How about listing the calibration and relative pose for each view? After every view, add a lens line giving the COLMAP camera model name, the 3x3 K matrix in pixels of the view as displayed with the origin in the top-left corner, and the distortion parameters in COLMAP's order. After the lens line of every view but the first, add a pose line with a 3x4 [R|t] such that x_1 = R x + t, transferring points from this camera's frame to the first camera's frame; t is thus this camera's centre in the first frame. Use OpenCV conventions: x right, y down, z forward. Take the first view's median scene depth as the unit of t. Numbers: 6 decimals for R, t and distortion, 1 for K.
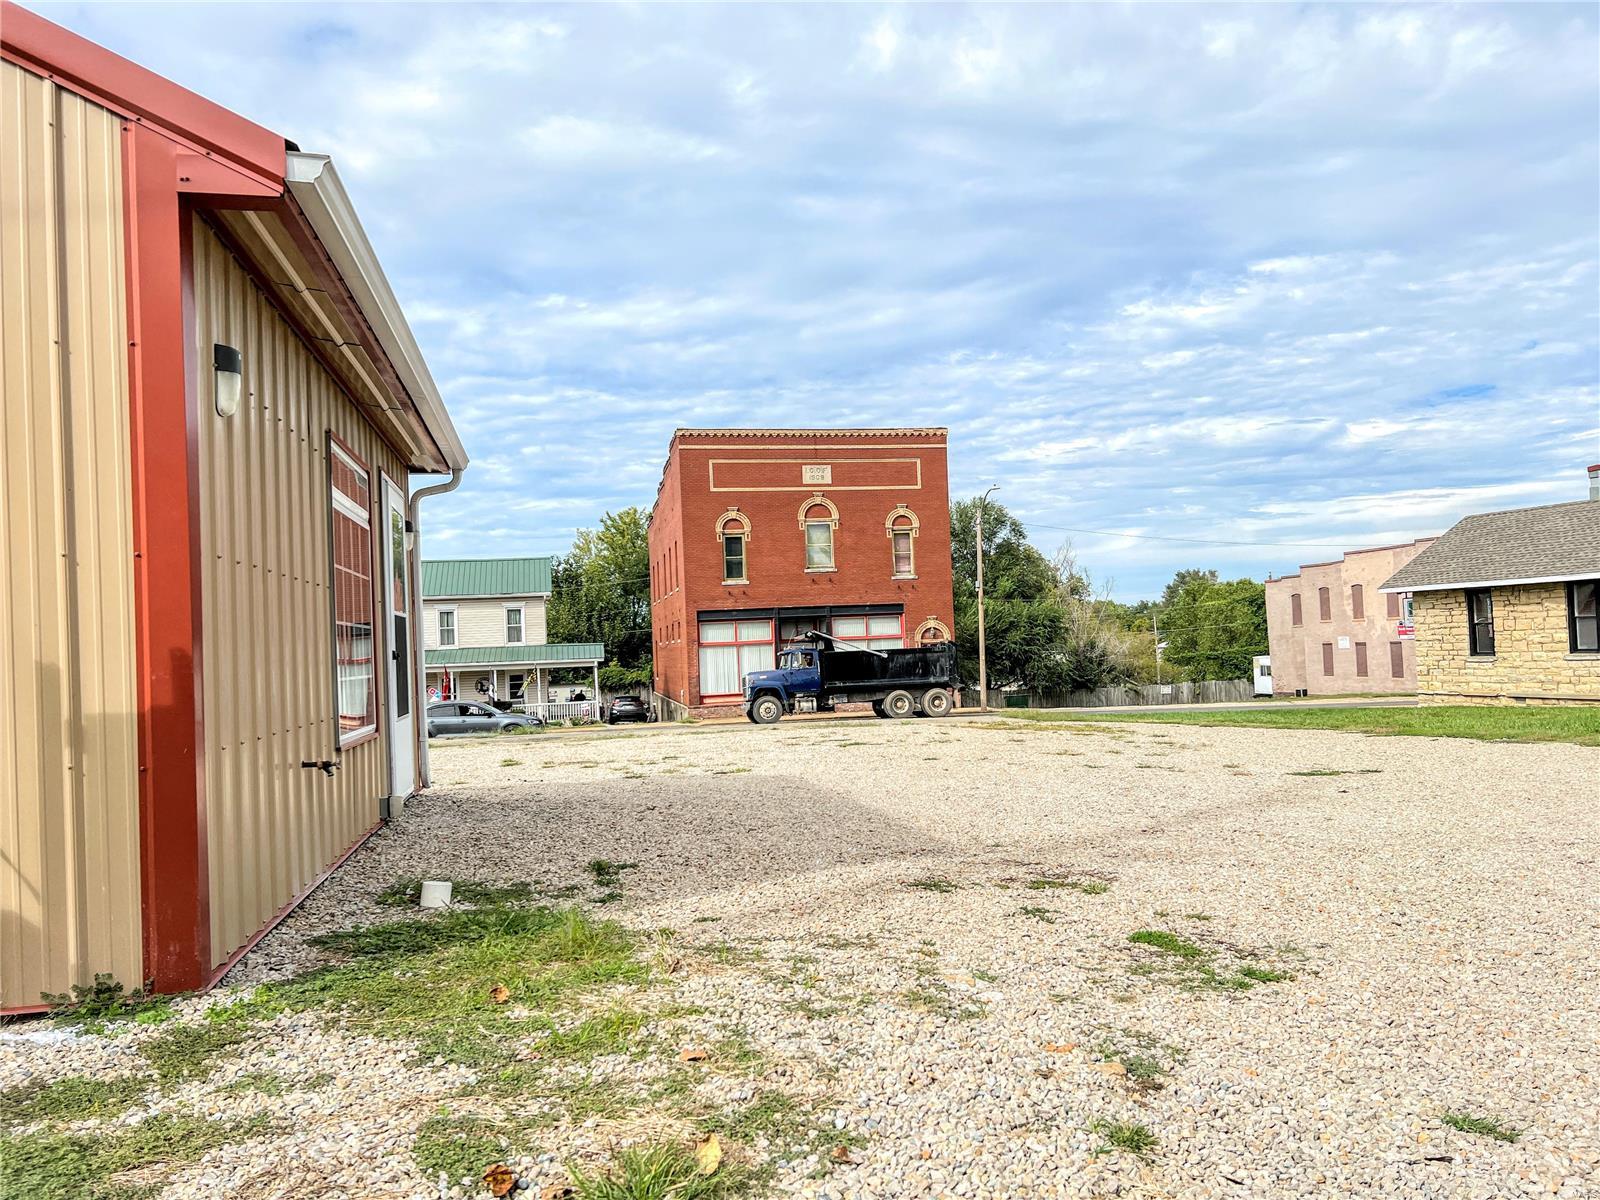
lens RADIAL K [[1190.3, 0, 800.0], [0, 1190.3, 600.0], [0, 0, 1]] dist [0.009147, -0.004543]
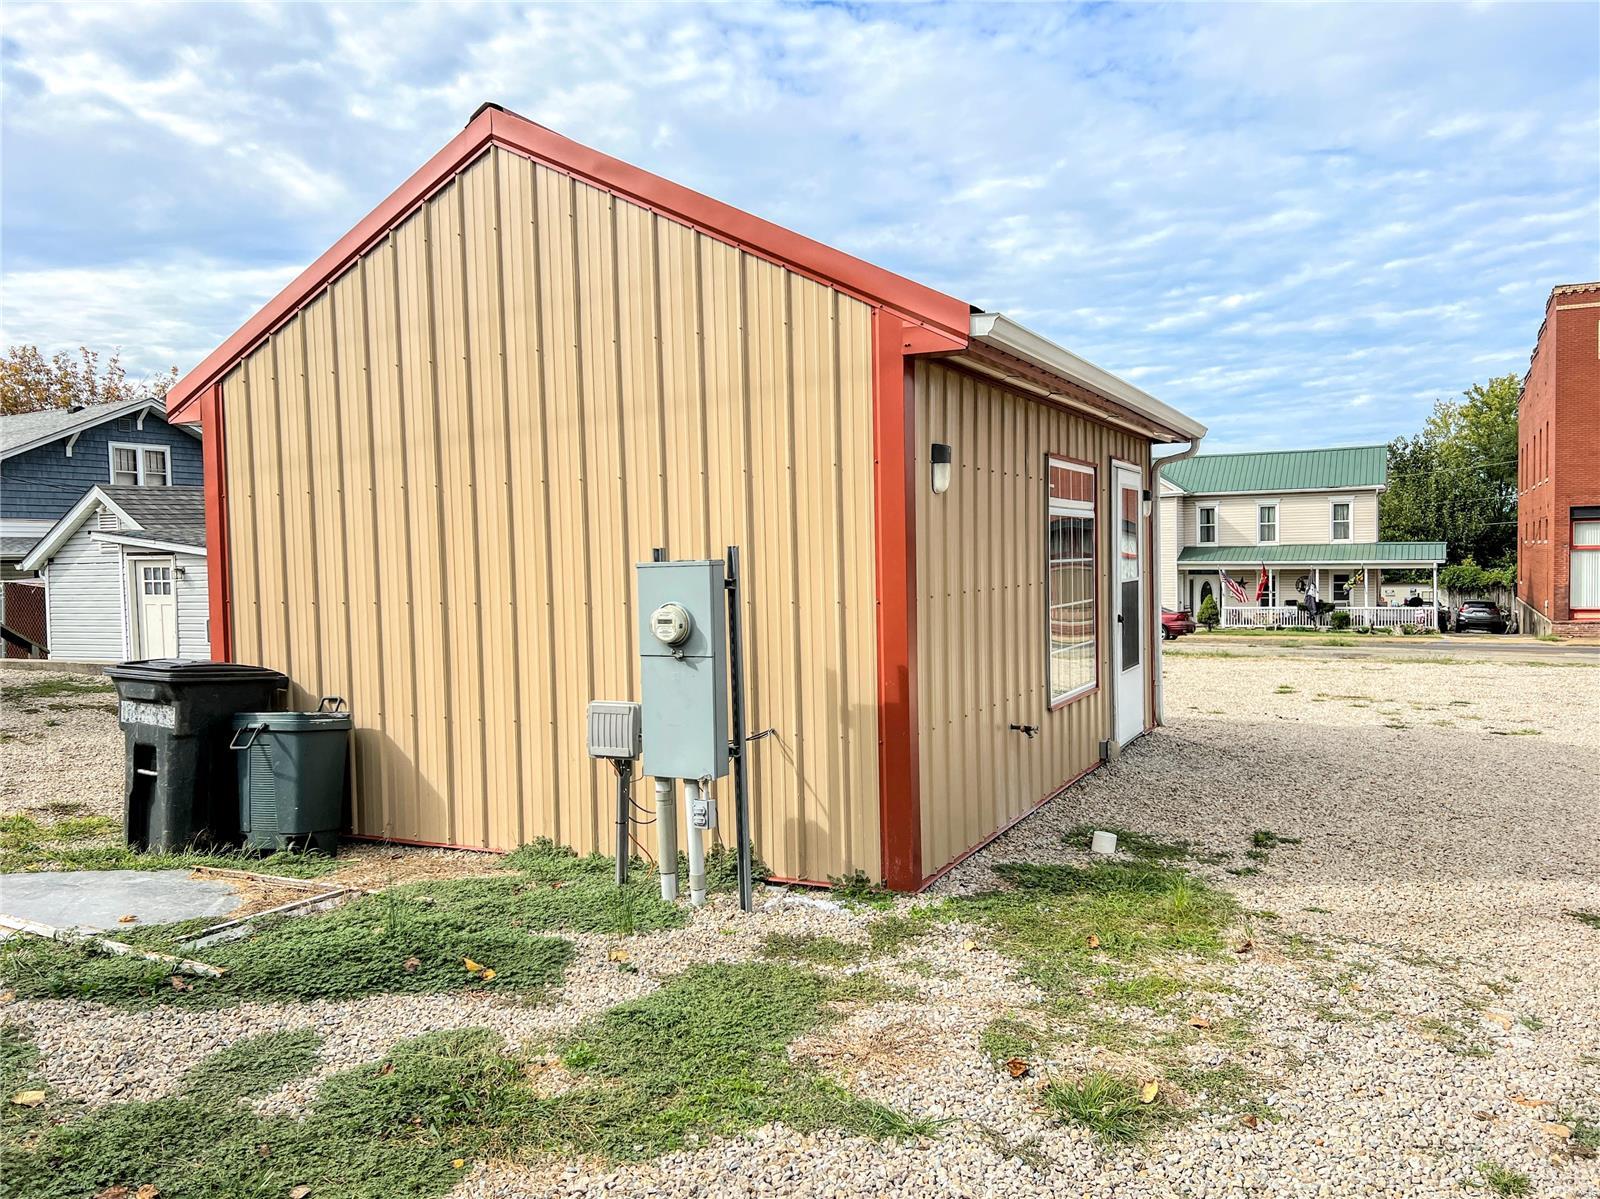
lens RADIAL K [[1205.3, 0, 809.3], [0, 1205.3, 601.2], [0, 0, 1]] dist [0.059404, -0.072777]
pose [[0.793865, 0.051571, -0.605904, 0.293895], [0.005314, 0.995771, 0.091716, -0.176253], [0.608071, -0.076029, 0.790234, -0.253539]]
